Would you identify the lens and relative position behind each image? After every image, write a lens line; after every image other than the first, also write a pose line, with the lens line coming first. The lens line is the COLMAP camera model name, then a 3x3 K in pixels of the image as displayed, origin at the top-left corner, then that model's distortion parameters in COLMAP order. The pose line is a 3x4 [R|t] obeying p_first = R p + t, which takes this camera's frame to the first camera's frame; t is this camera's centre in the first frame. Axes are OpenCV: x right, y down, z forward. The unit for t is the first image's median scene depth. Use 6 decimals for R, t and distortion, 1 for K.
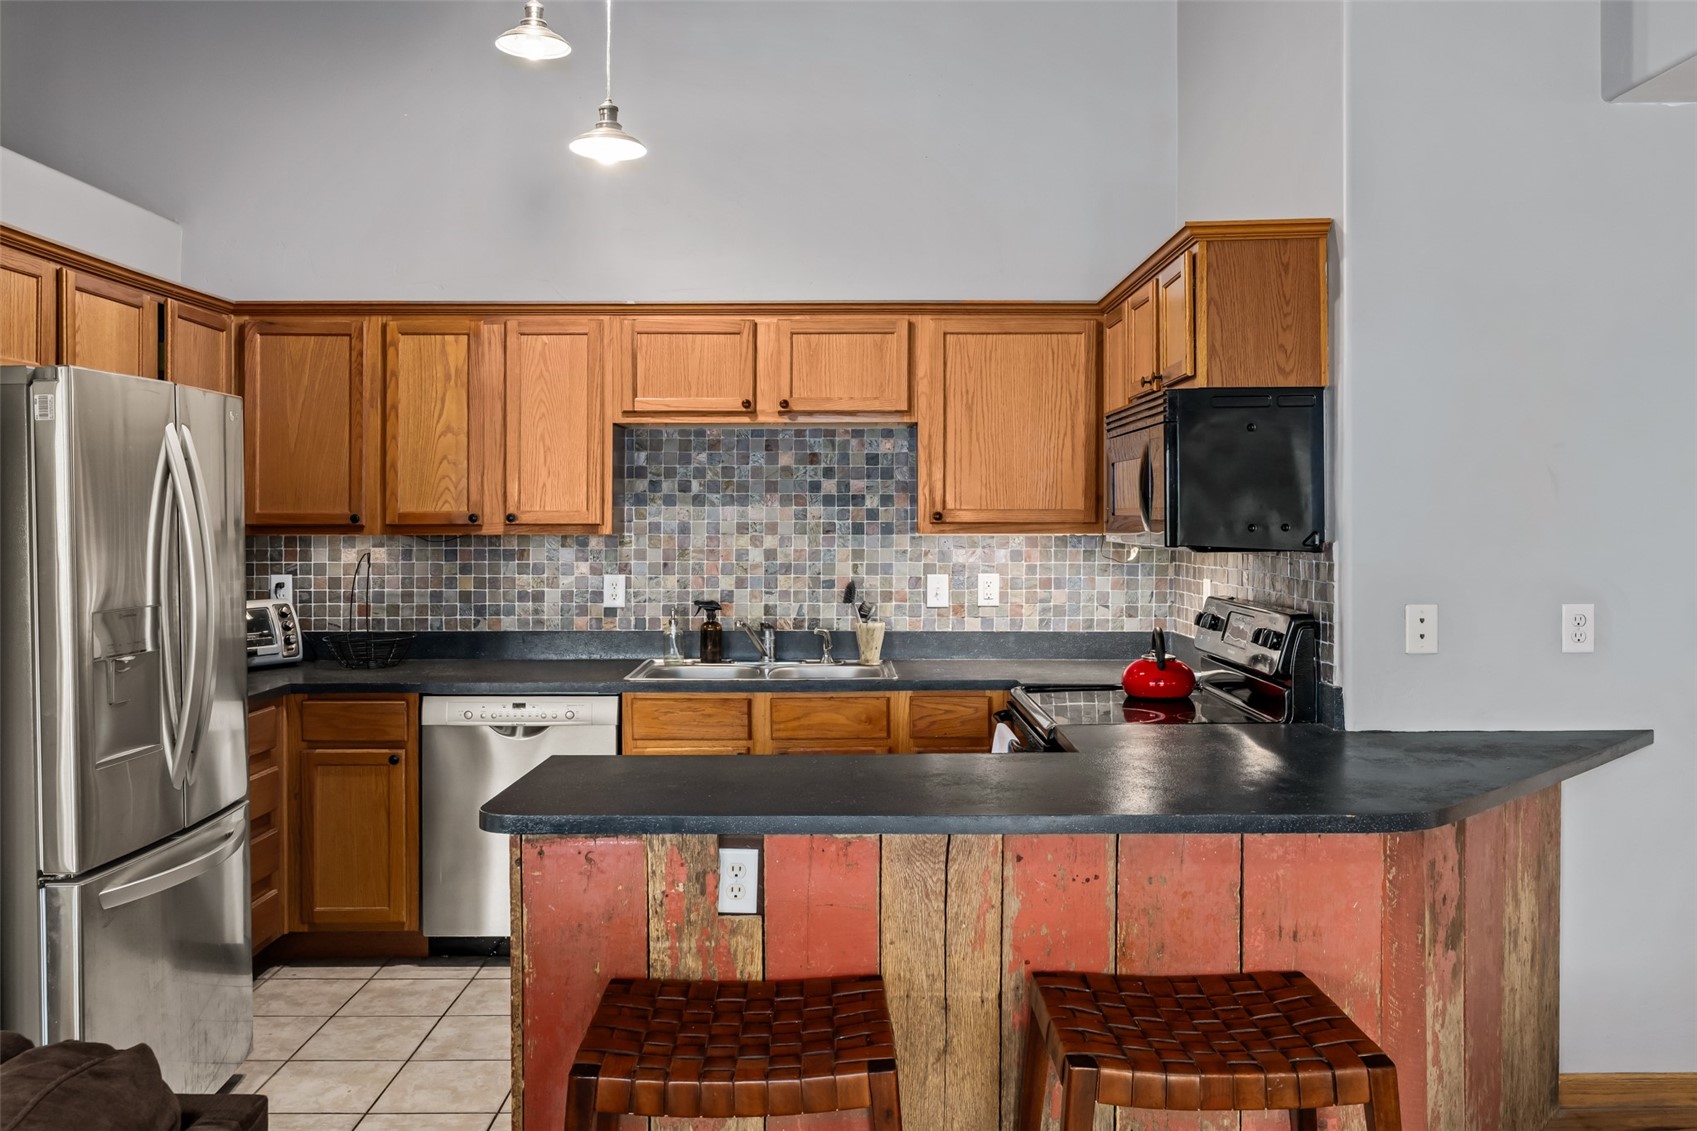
lens RADIAL K [[1300.0, 0, 853.7], [0, 1300.0, 511.7], [0, 0, 1]] dist [-0.006123, -0.004193]
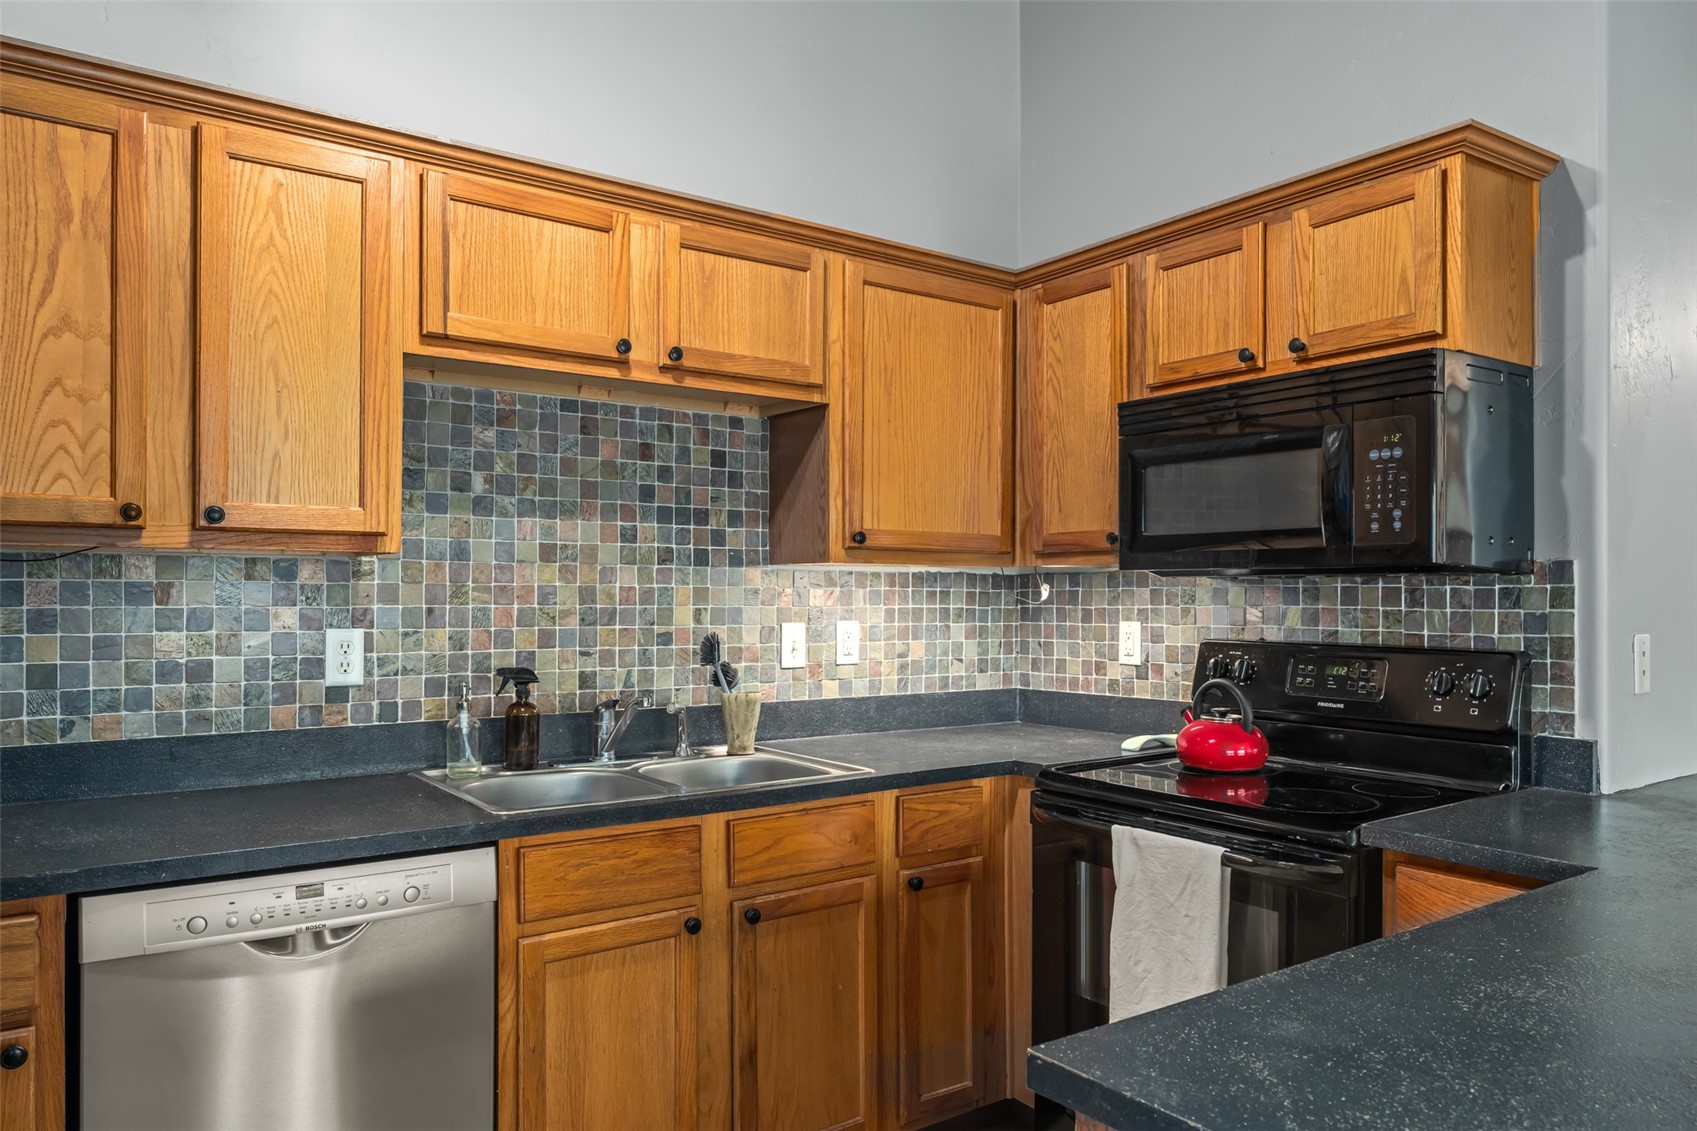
lens RADIAL K [[1159.3, 0, 773.7], [0, 1159.3, 595.2], [0, 0, 1]] dist [-0.000195, -0.004373]
pose [[0.840772, 0.001328, 0.541388, -0.322177], [-0.003121, 0.999992, 0.002395, 0.033918], [-0.541380, -0.003704, 0.840770, 0.500225]]
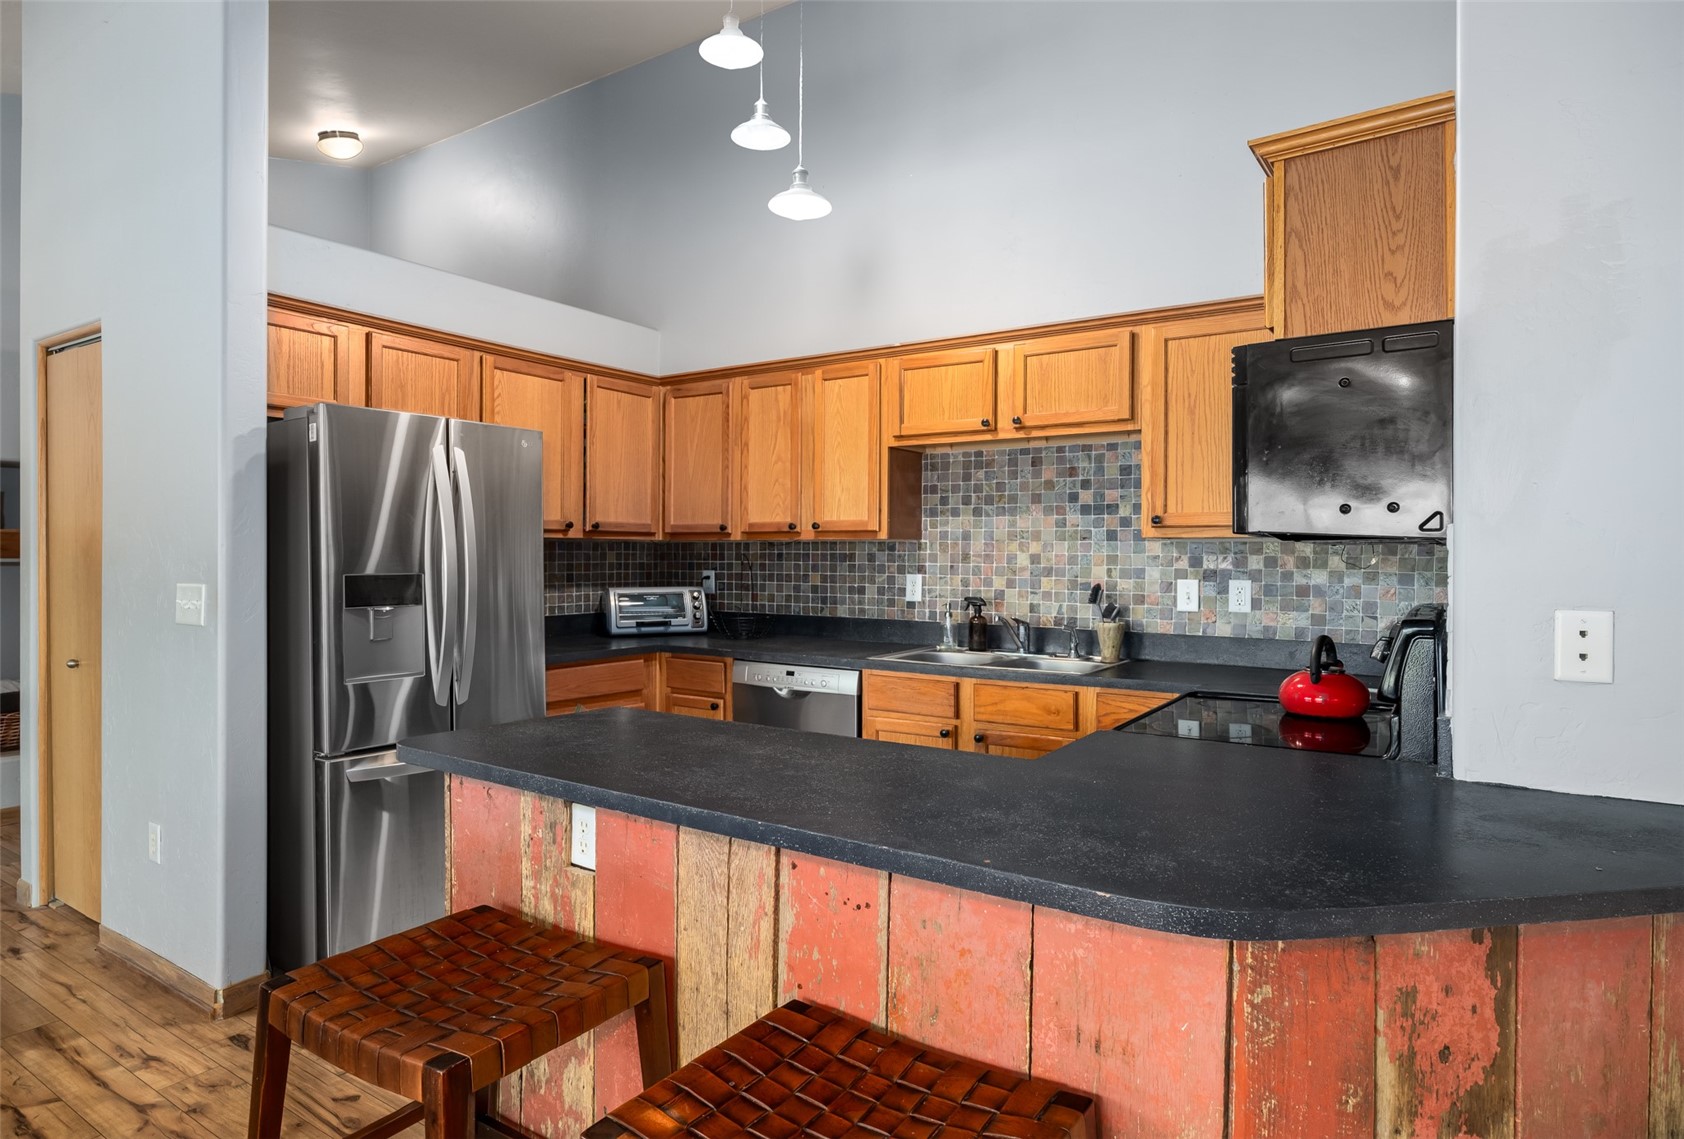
lens RADIAL K [[920.3, 0, 906.9], [0, 920.3, 558.2], [0, 0, 1]] dist [-0.005487, -0.002595]
pose [[0.840626, 0.005936, -0.541583, 0.295046], [-0.004305, 0.999982, 0.004279, 0.031762], [0.541599, -0.001266, 0.840636, 0.292038]]
